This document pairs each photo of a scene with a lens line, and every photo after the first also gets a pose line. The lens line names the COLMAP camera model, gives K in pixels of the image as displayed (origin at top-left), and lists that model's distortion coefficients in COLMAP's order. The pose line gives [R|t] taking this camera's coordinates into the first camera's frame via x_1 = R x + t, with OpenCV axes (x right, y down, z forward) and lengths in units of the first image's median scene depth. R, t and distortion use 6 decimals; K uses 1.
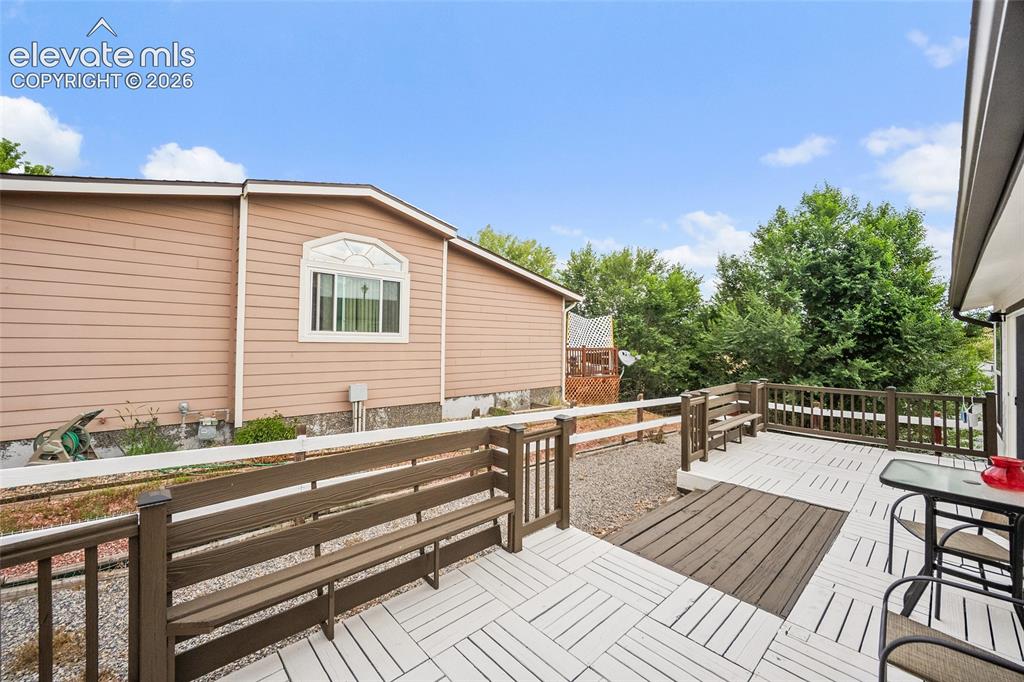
lens RADIAL K [[400.9, 0, 507.1], [0, 400.9, 343.0], [0, 0, 1]] dist [-0.001380, 0.000029]
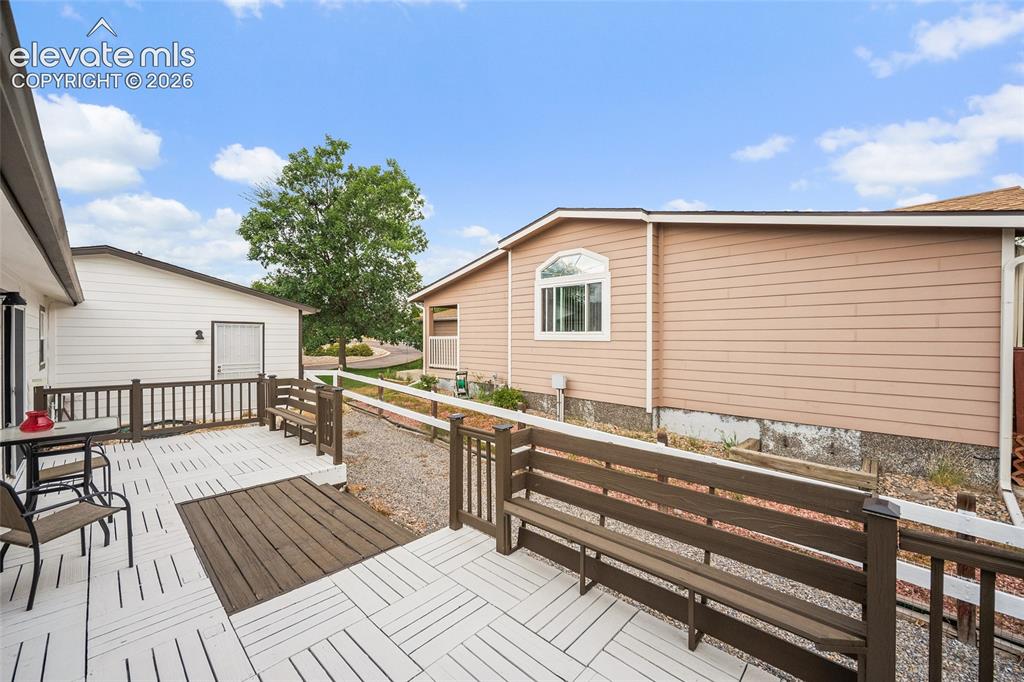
lens RADIAL K [[407.7, 0, 504.6], [0, 407.7, 332.4], [0, 0, 1]] dist [-0.001895, -0.000426]
pose [[0.054722, -0.027689, -0.998118, 0.756399], [-0.007031, 0.999580, -0.028115, 0.008808], [0.998477, 0.008557, 0.054504, 0.695467]]
